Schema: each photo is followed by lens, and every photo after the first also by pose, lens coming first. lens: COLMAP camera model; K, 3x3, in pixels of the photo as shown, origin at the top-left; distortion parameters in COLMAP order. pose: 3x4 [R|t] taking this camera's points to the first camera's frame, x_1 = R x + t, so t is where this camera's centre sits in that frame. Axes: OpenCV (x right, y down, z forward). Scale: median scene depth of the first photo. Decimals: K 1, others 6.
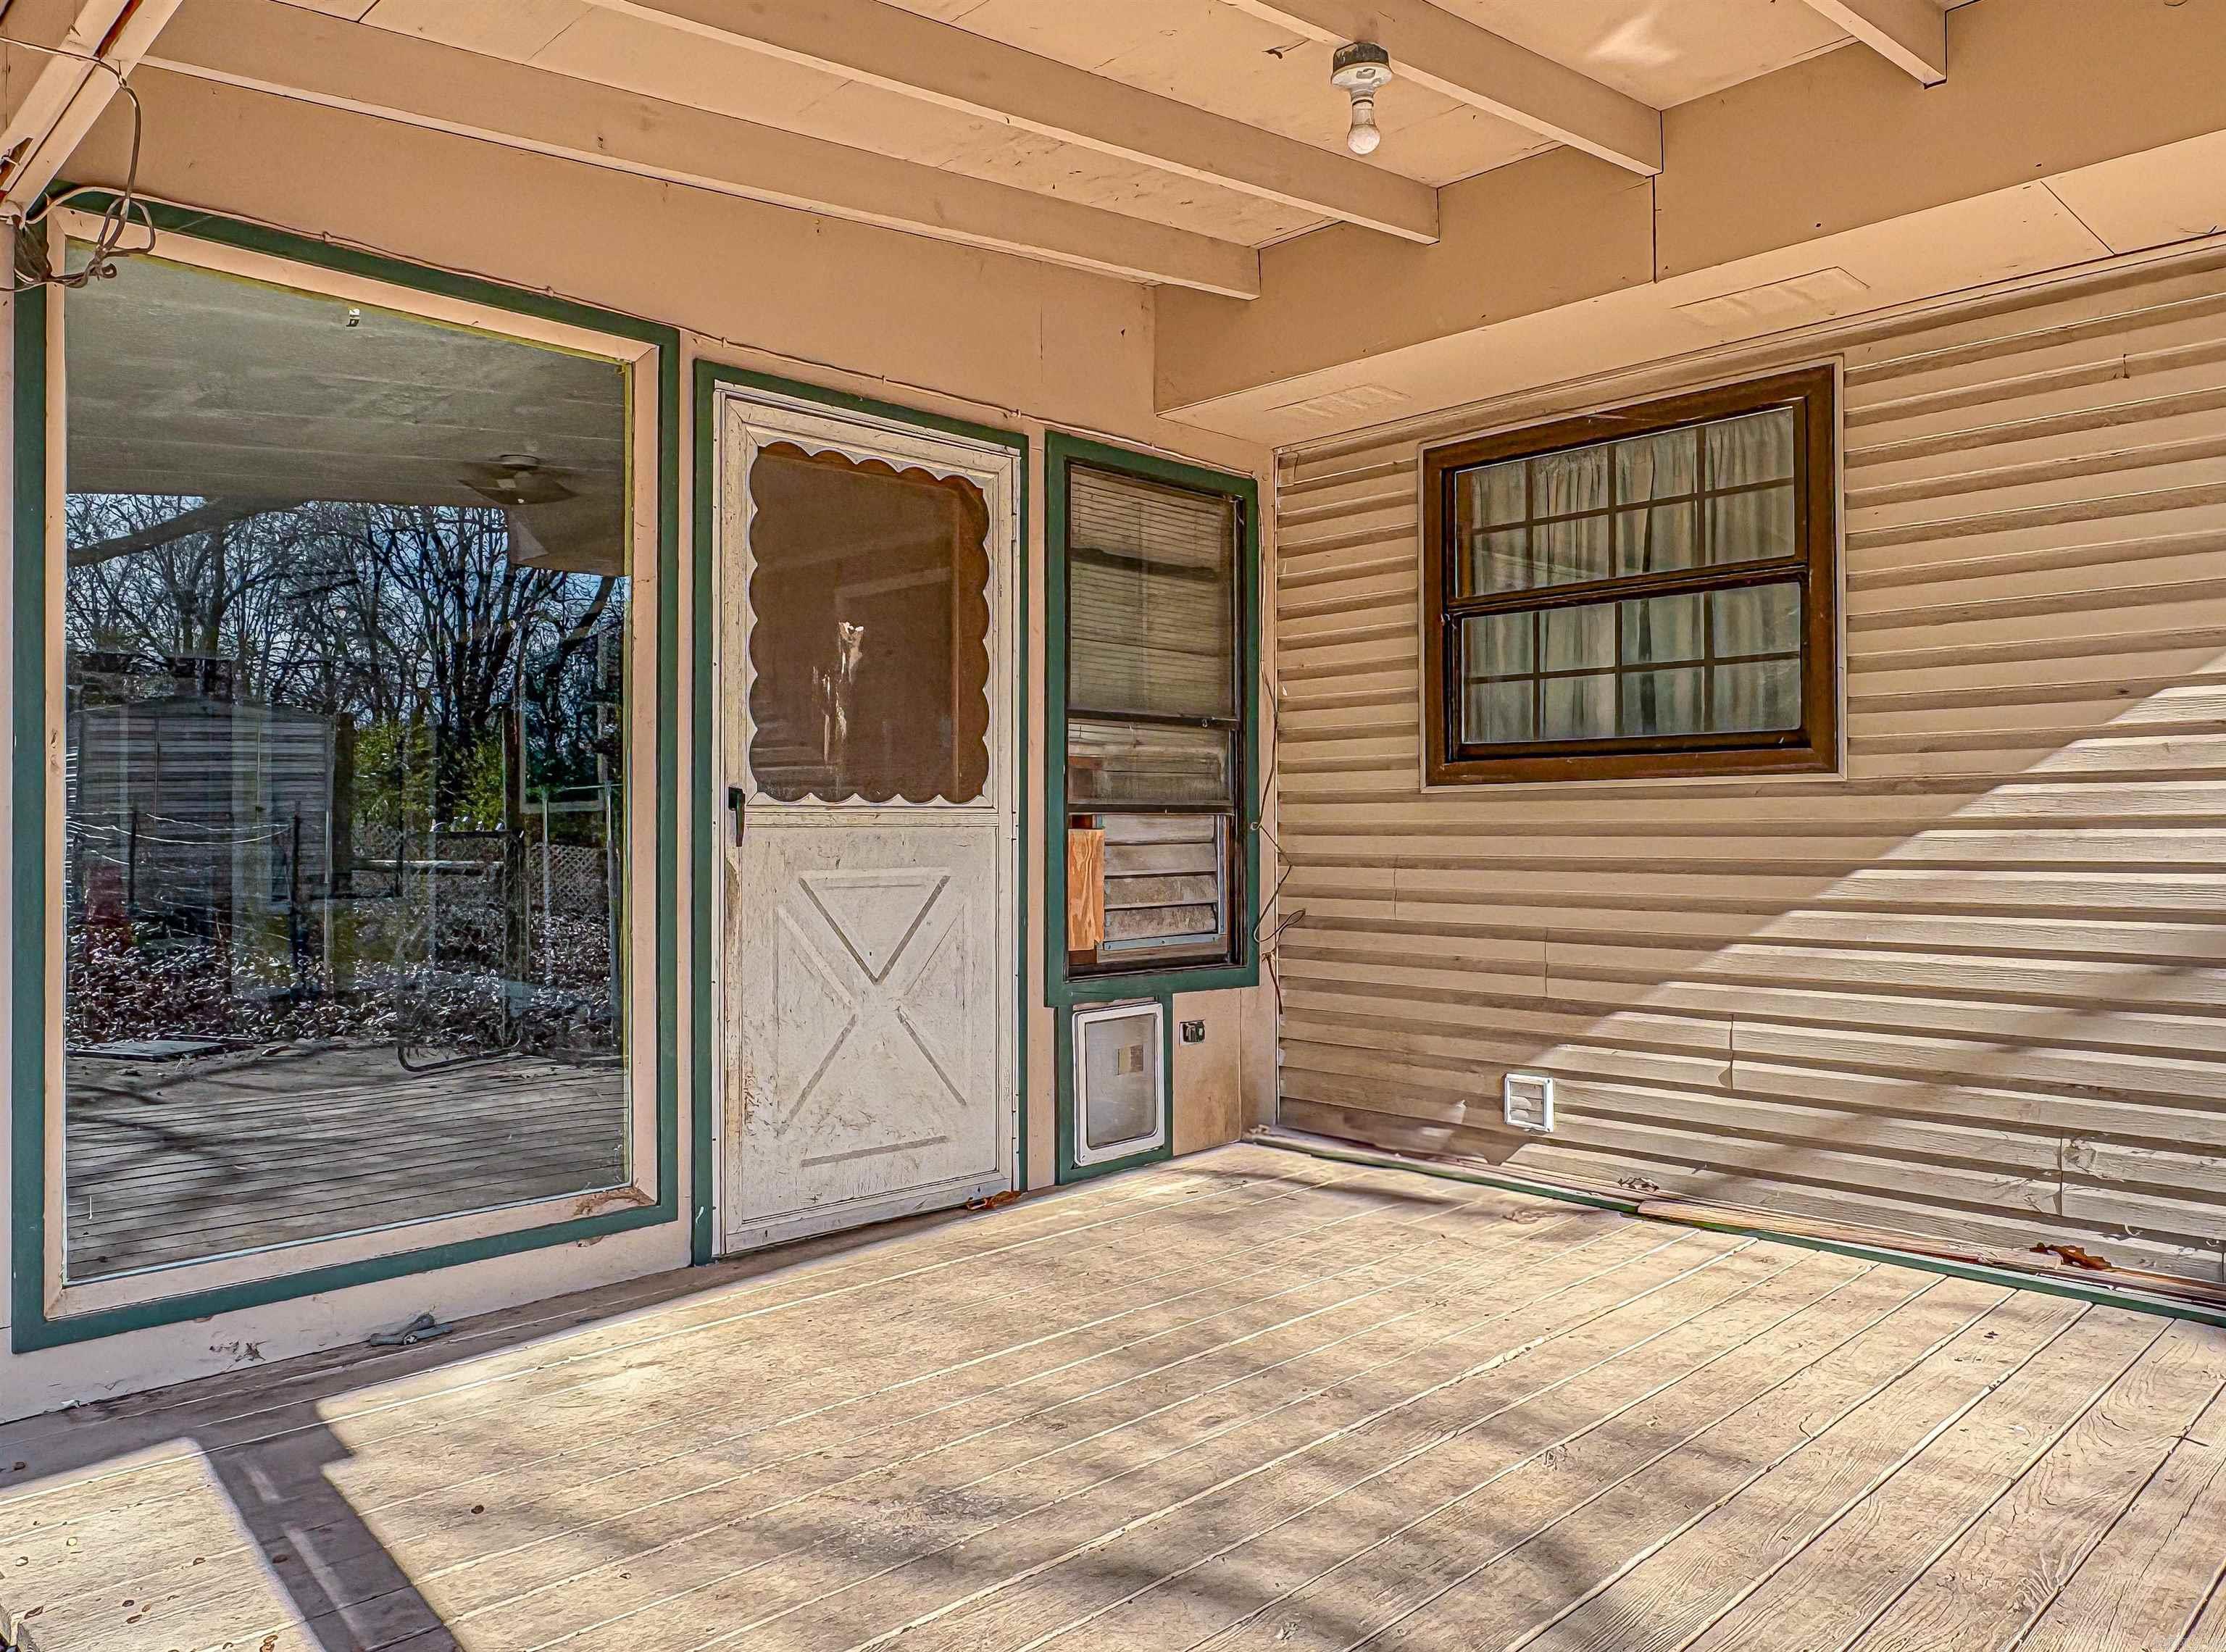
lens RADIAL K [[1555.2, 0, 1131.6], [0, 1555.2, 827.8], [0, 0, 1]] dist [-0.005387, 0.000341]
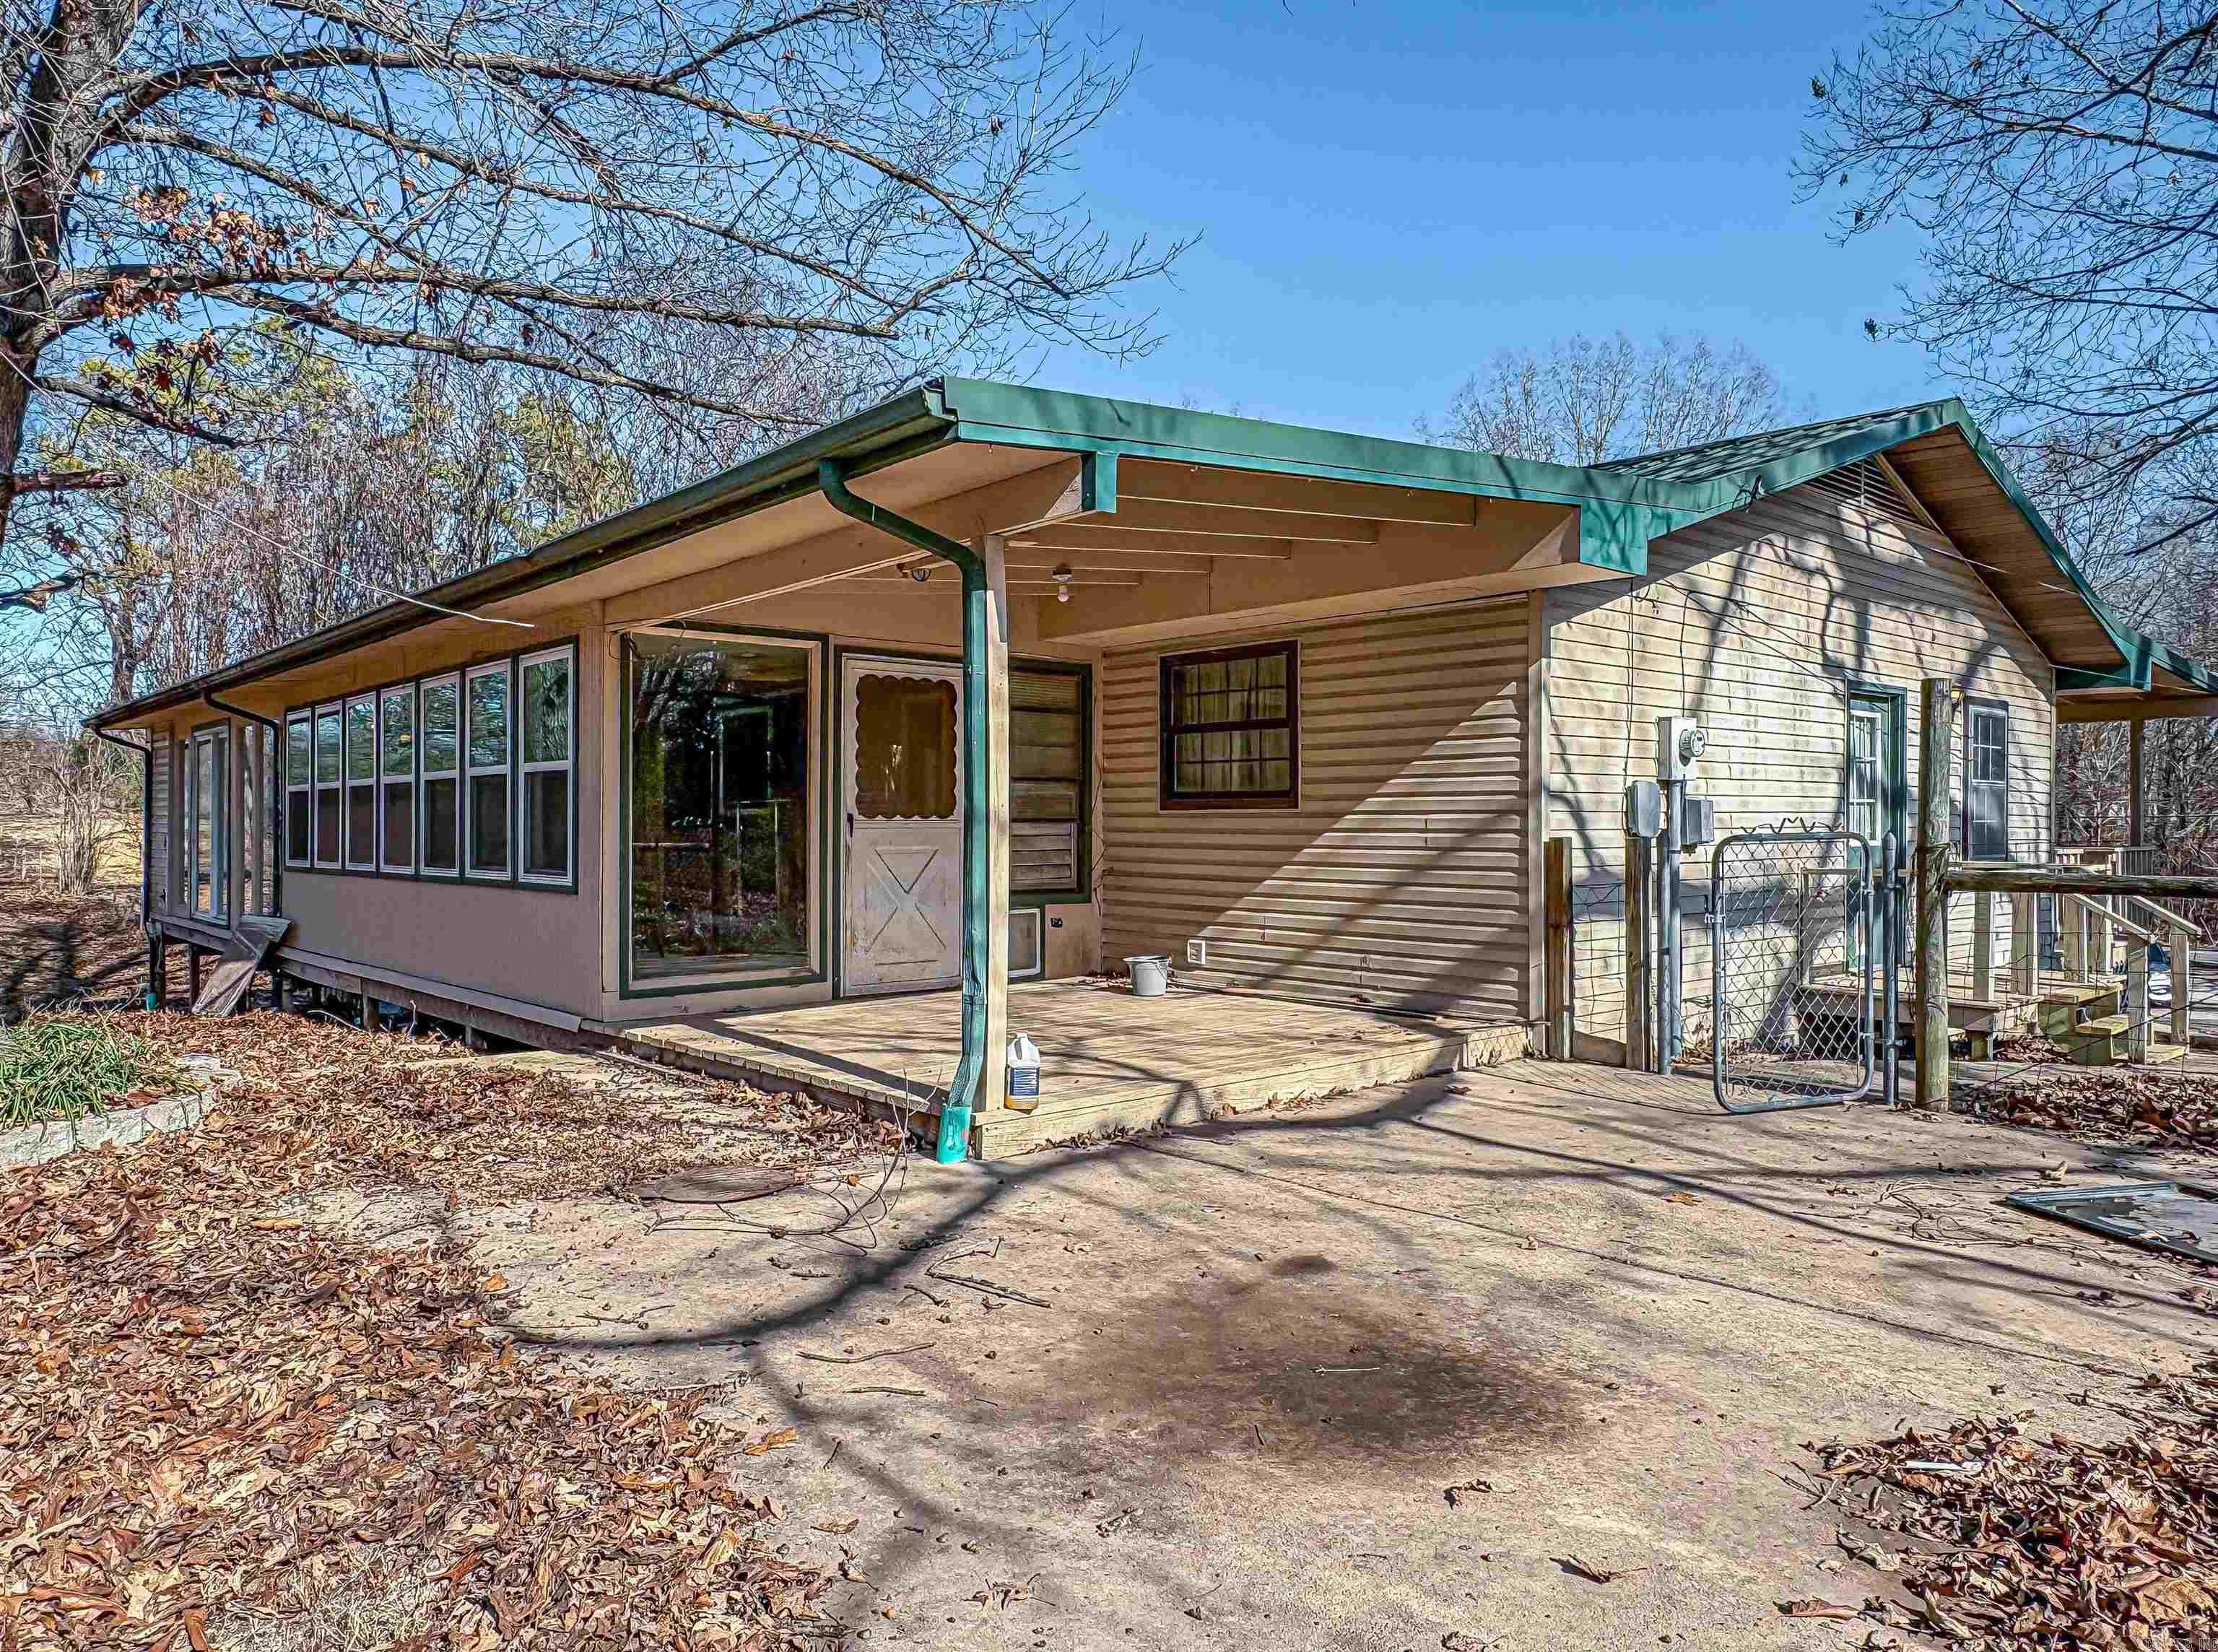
lens RADIAL K [[1479.9, 0, 1105.2], [0, 1479.9, 822.1], [0, 0, 1]] dist [0.000863, 0.000021]
pose [[0.997158, 0.004286, -0.075221, 0.322823], [-0.004053, 0.999987, 0.003242, -0.019911], [0.075234, -0.002928, 0.997162, -1.298432]]
